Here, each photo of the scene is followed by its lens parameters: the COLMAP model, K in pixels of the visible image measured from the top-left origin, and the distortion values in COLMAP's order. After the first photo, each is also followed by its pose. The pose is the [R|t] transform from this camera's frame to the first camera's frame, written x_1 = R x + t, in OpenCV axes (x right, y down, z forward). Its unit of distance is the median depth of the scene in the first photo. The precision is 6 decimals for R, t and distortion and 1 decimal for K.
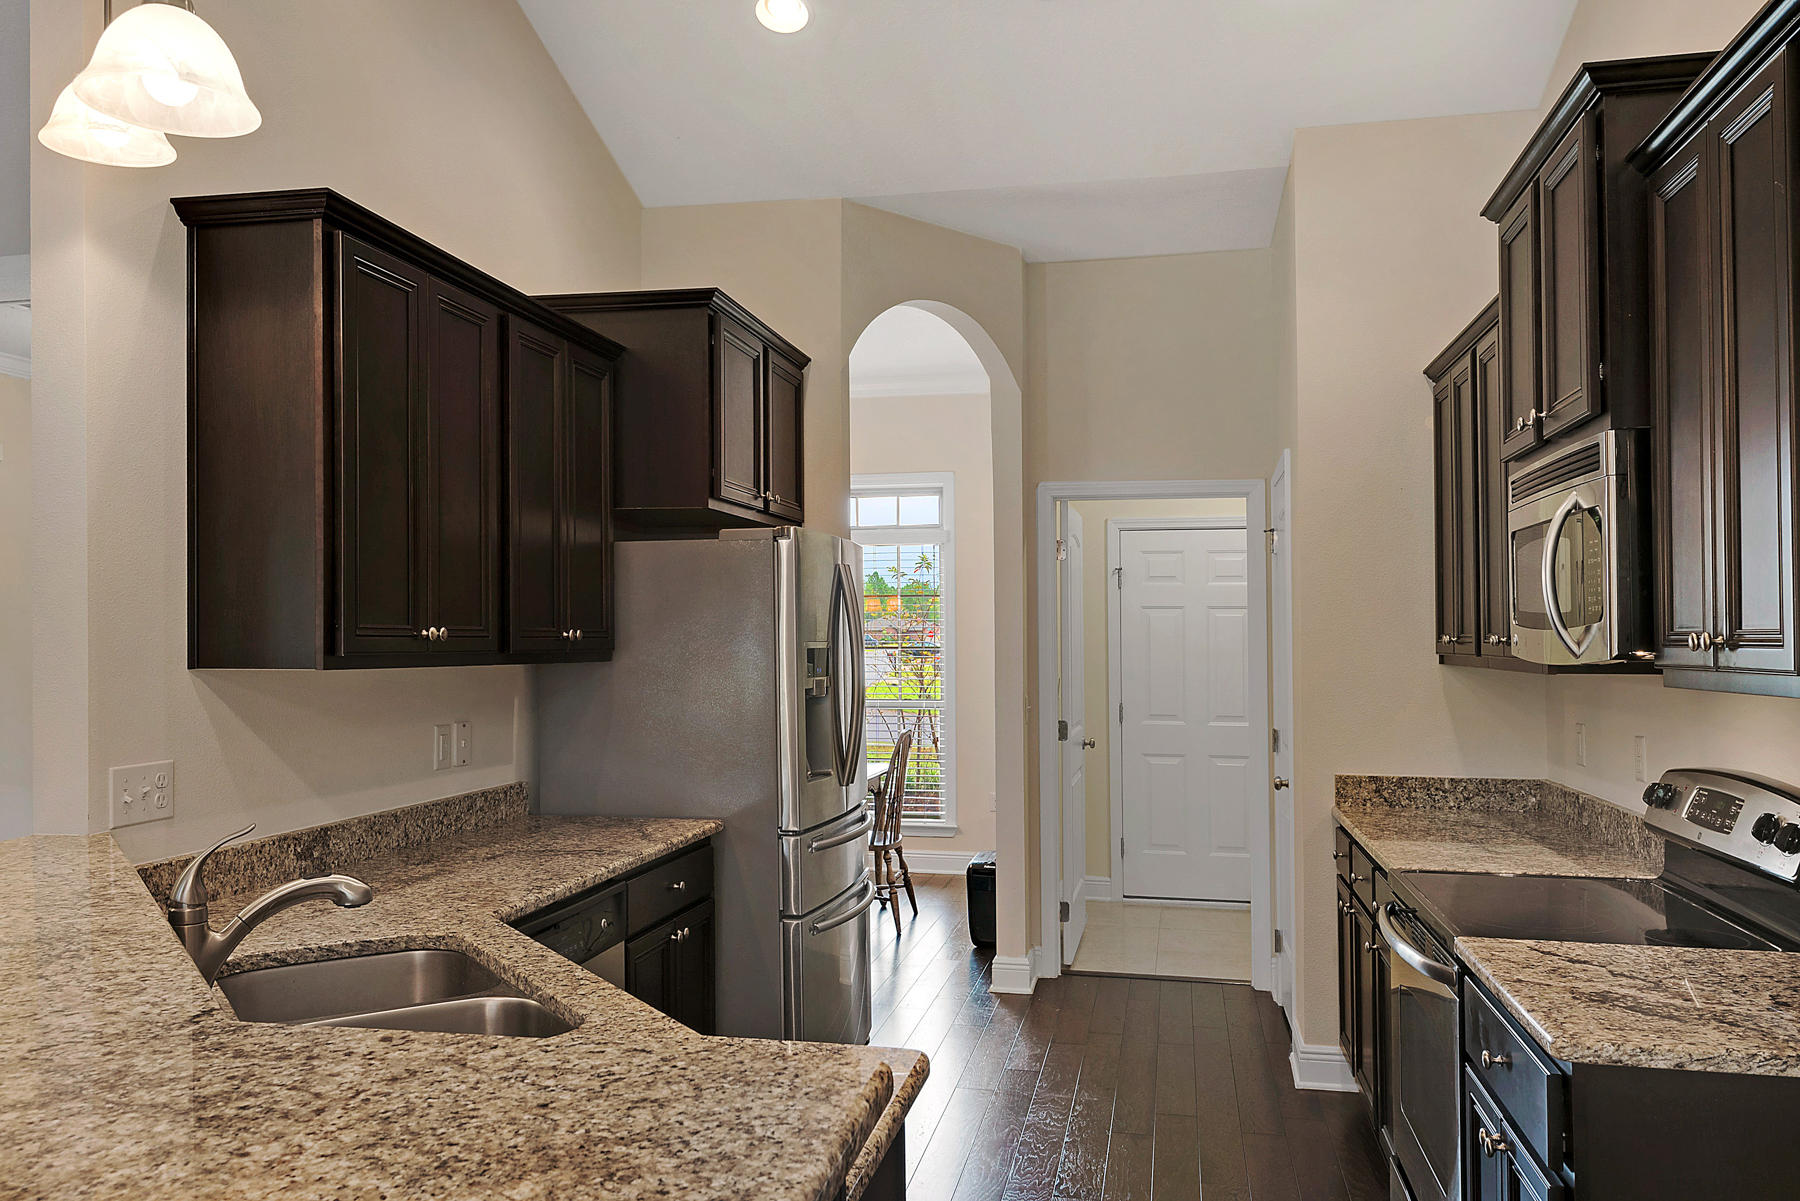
lens RADIAL K [[1363.6, 0, 901.8], [0, 1363.6, 618.5], [0, 0, 1]] dist [0.034660, -0.009017]
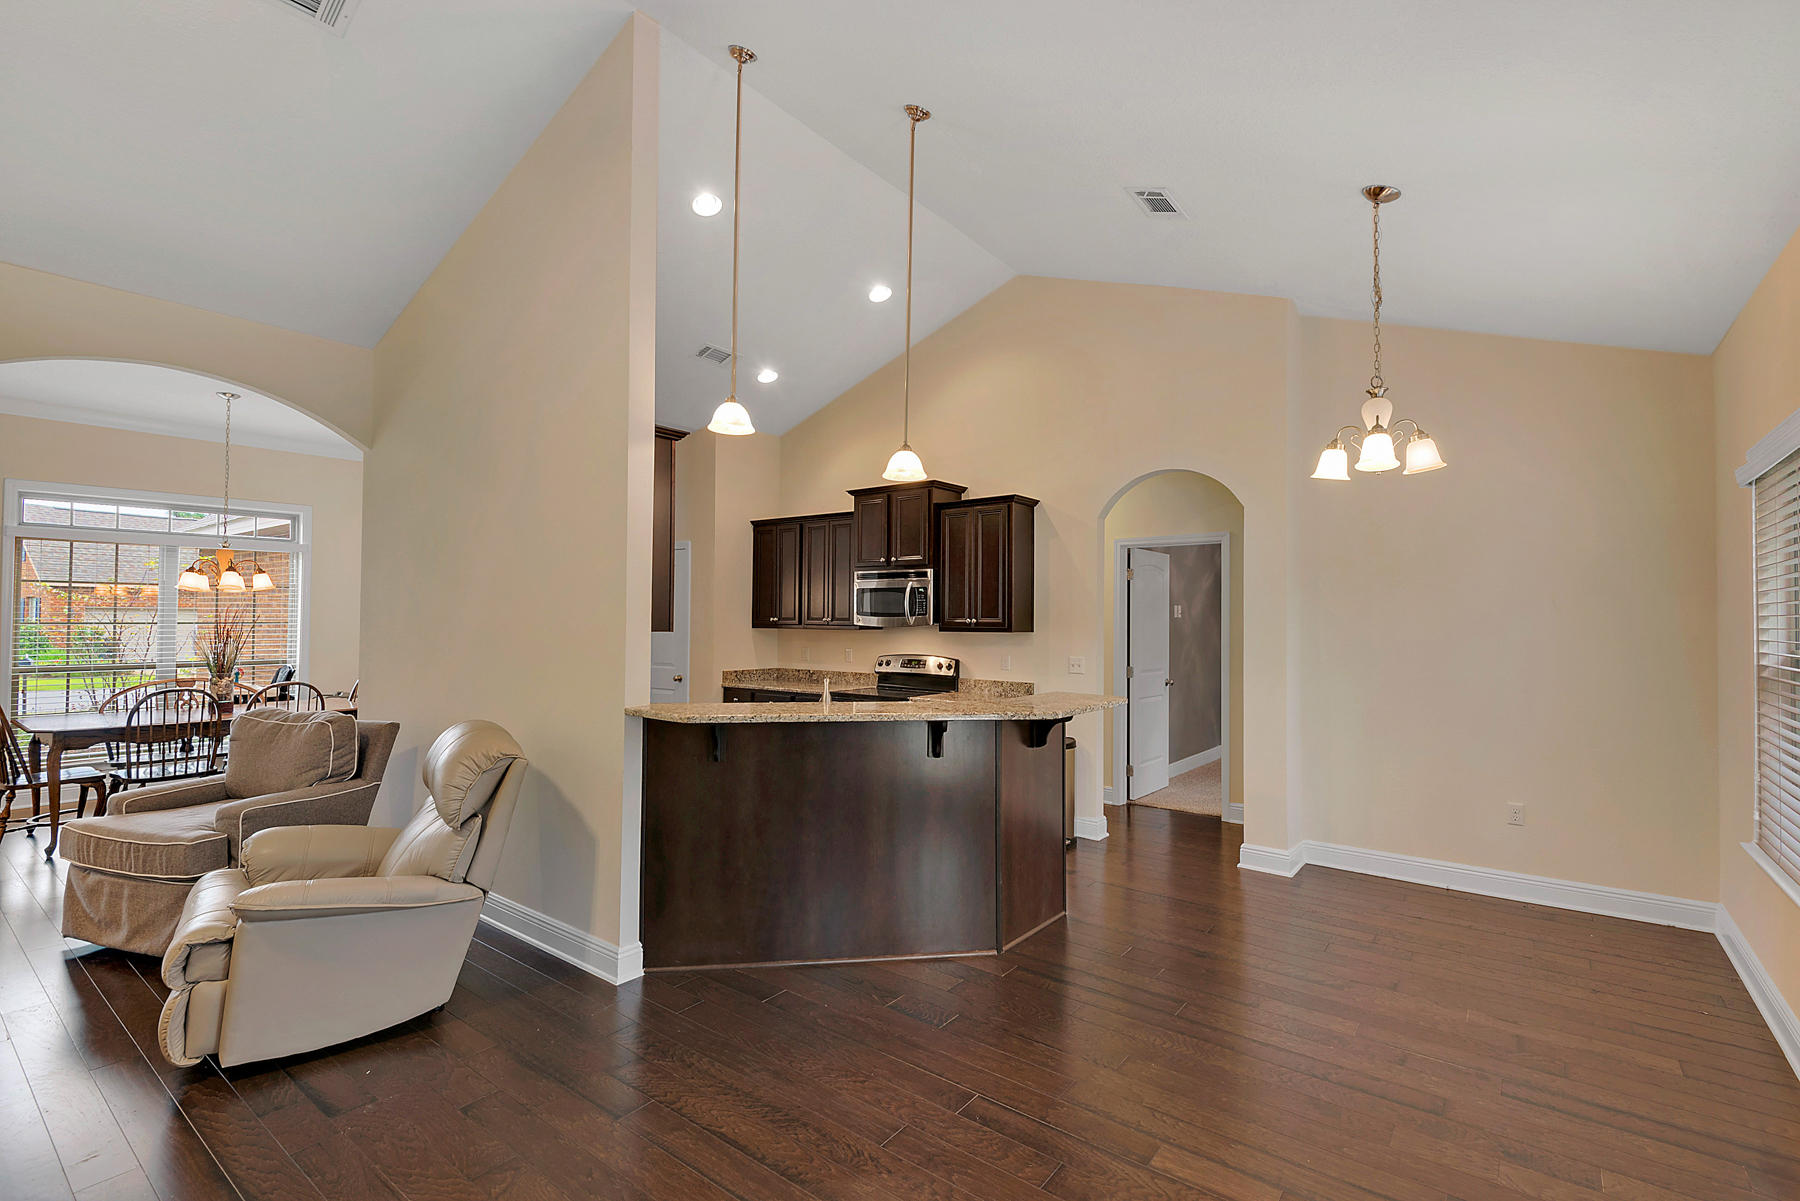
lens RADIAL K [[816.8, 0, 895.6], [0, 816.8, 606.0], [0, 0, 1]] dist [-0.000051, 0.000115]
pose [[0.436635, 0.019039, 0.899437, -1.691529], [-0.018974, 0.999749, -0.011952, 0.005509], [-0.899439, -0.011847, 0.436886, 0.043934]]
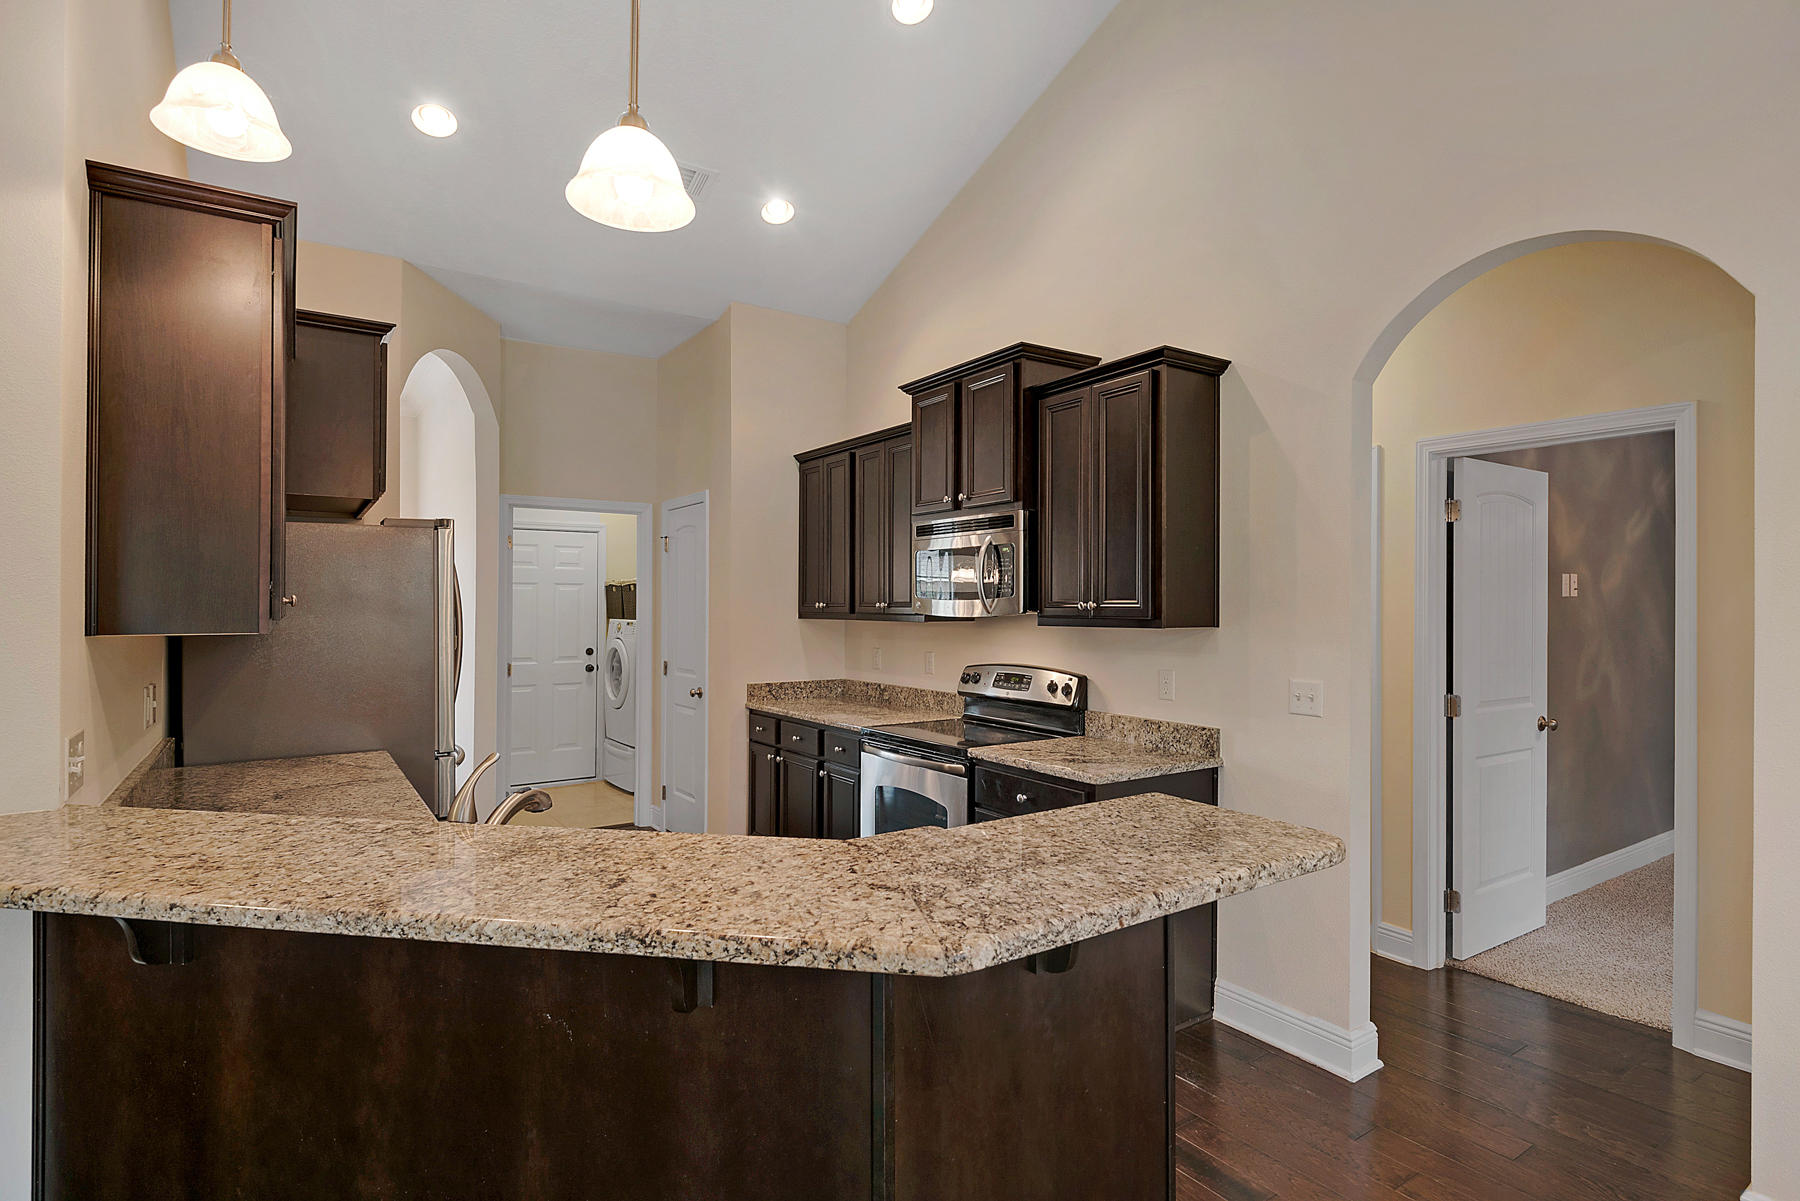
lens RADIAL K [[905.5, 0, 905.1], [0, 905.5, 609.4], [0, 0, 1]] dist [0.035626, 0.001071]
pose [[0.684081, -0.003104, 0.729400, -0.675128], [-0.011036, 0.999832, 0.014606, 0.003780], [-0.729323, -0.018041, 0.683932, 0.142720]]
